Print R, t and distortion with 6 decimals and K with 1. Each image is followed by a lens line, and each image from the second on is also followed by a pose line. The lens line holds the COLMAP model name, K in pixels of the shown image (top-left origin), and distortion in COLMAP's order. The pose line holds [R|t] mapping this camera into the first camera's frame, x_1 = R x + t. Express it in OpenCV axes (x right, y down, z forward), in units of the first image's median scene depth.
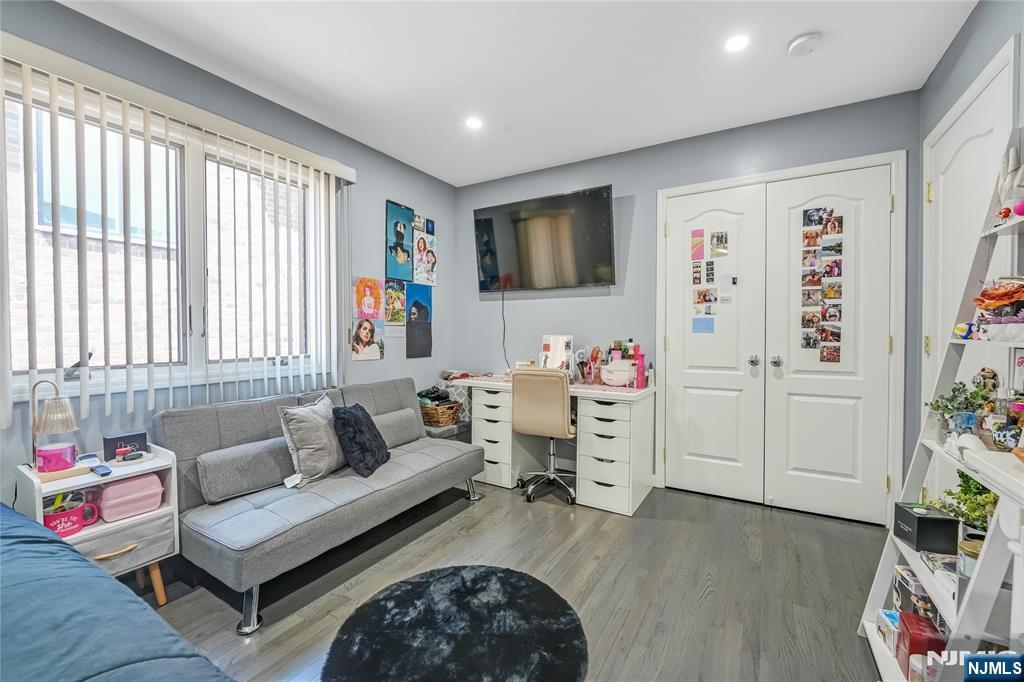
lens RADIAL K [[430.9, 0, 519.2], [0, 430.9, 338.1], [0, 0, 1]] dist [-0.001740, -0.000638]
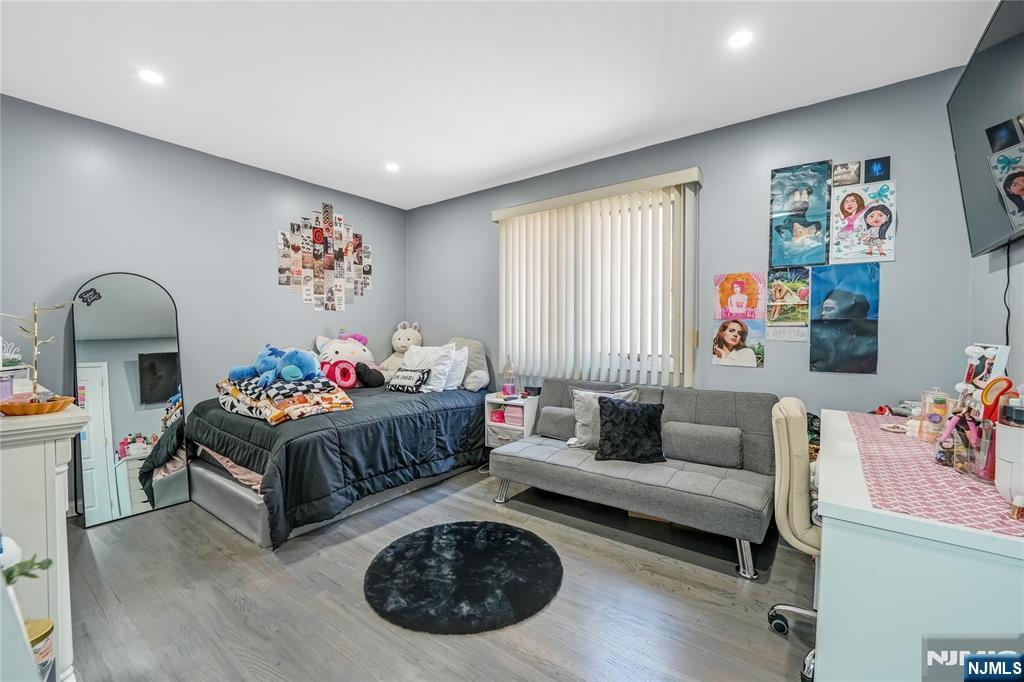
lens RADIAL K [[430.9, 0, 519.2], [0, 430.9, 338.1], [0, 0, 1]] dist [-0.001740, -0.000638]
pose [[-0.115991, 0.018712, -0.993074, 0.533391], [-0.014485, 0.999684, 0.020528, -0.016804], [0.993145, 0.016765, -0.115684, 0.607688]]
